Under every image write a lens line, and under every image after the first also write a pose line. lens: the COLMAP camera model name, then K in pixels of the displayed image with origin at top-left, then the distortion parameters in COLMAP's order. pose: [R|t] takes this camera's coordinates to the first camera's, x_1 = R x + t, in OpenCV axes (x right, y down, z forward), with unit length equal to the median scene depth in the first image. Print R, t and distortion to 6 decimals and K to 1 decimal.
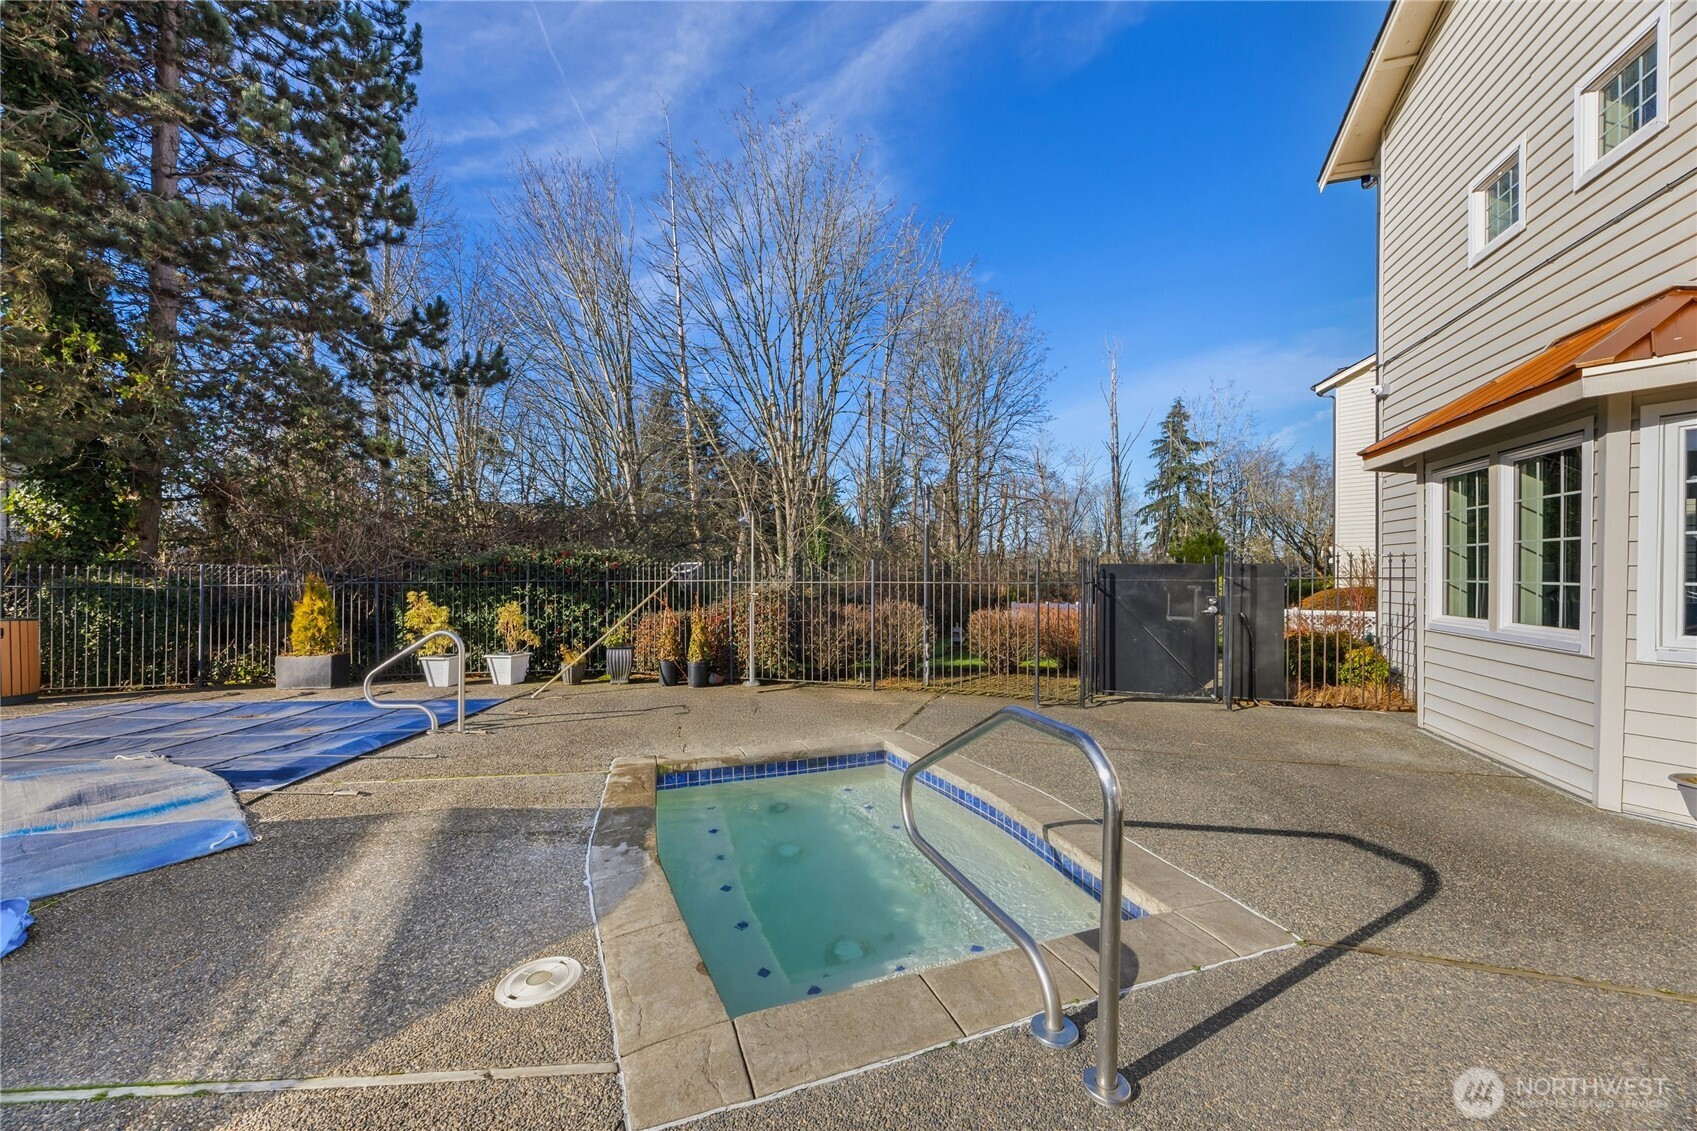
lens RADIAL K [[646.9, 0, 836.5], [0, 646.9, 575.2], [0, 0, 1]] dist [-0.002670, 0.000319]
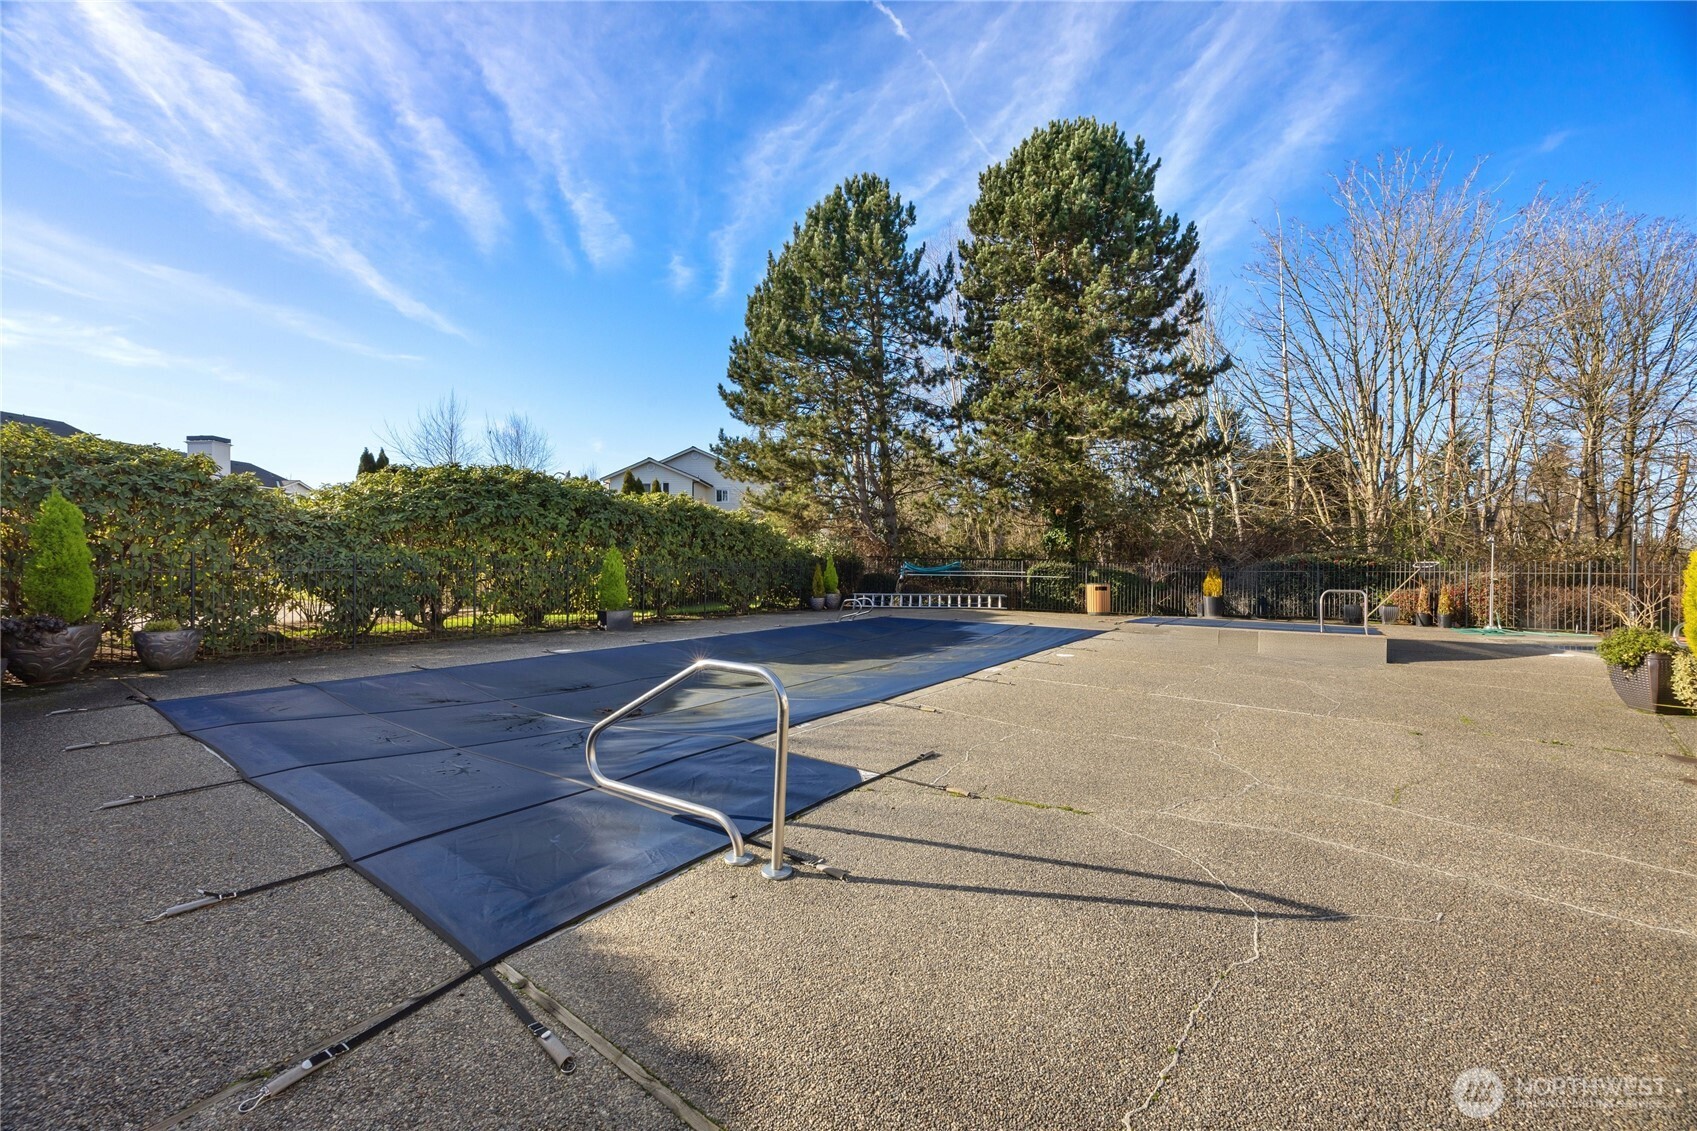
lens RADIAL K [[646.9, 0, 838.5], [0, 646.9, 566.3], [0, 0, 1]] dist [-0.002670, 0.000319]
pose [[0.790837, 0.008721, -0.611965, -0.711827], [-0.010261, 0.999947, 0.000989, 0.014503], [0.611941, 0.005498, 0.790885, -2.406501]]
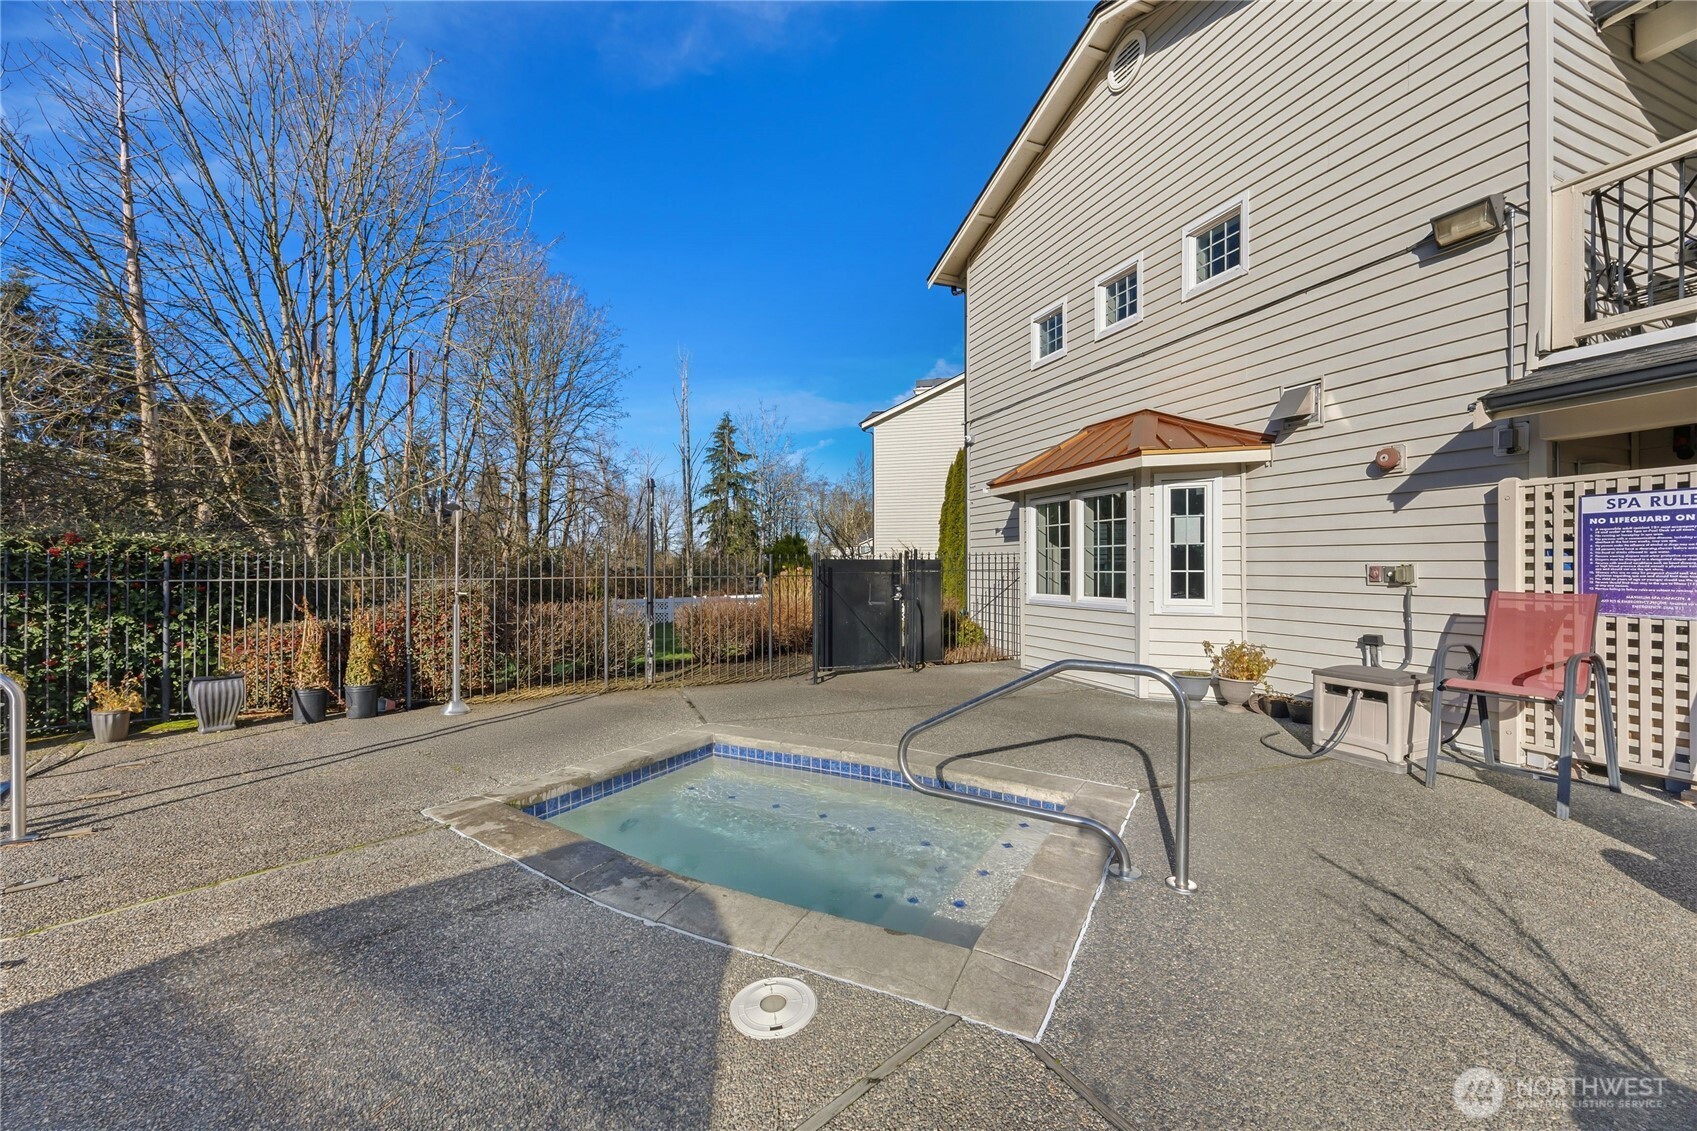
lens RADIAL K [[646.9, 0, 837.8], [0, 646.9, 563.6], [0, 0, 1]] dist [-0.002670, 0.000319]
pose [[0.779572, 0.001659, 0.626310, -0.393252], [0.005592, 0.999938, -0.009610, 0.002686], [-0.626288, 0.010994, 0.779515, 0.088810]]
